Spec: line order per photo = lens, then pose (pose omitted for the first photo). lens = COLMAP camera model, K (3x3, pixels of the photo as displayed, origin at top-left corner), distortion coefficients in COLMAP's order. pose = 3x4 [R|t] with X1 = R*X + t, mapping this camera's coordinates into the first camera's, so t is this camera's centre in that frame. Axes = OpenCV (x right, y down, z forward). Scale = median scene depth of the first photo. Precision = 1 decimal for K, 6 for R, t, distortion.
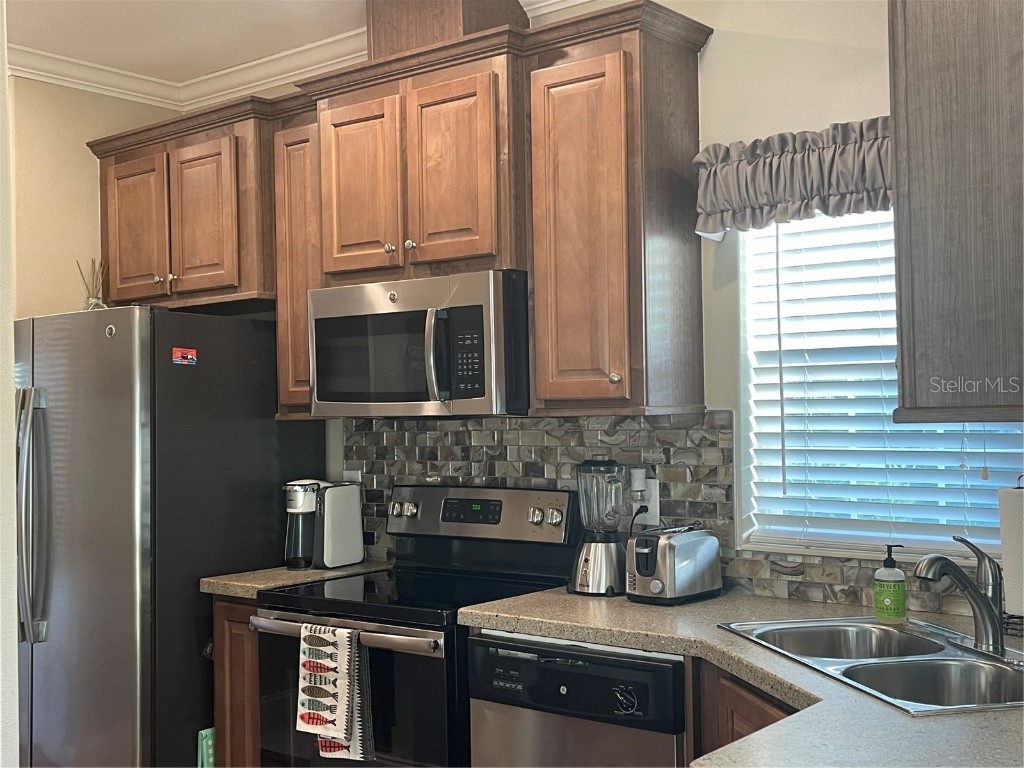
lens RADIAL K [[1184.5, 0, 511.7], [0, 1184.5, 384.8], [0, 0, 1]] dist [0.038902, 0.000000]
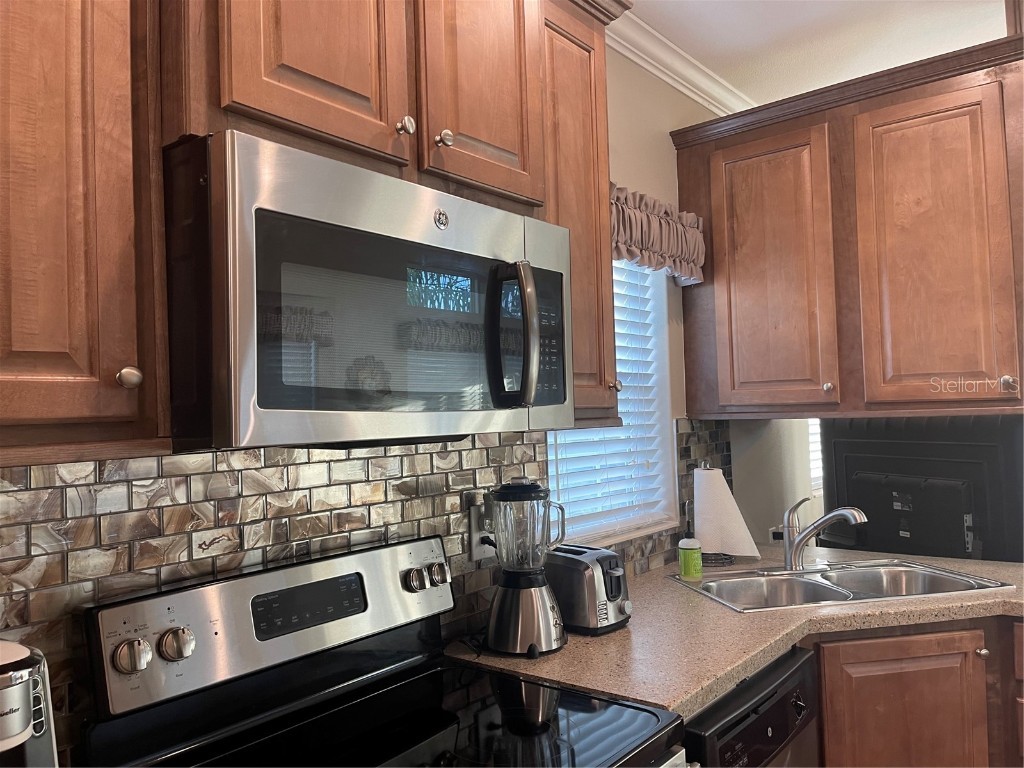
lens RADIAL K [[769.2, 0, 502.7], [0, 769.2, 380.4], [0, 0, 1]] dist [0.058453, -0.080750]
pose [[0.016803, 0.063343, 0.997850, -0.430295], [0.017908, 0.997812, -0.063642, 0.022616], [-0.999698, 0.018939, 0.015632, 0.919234]]
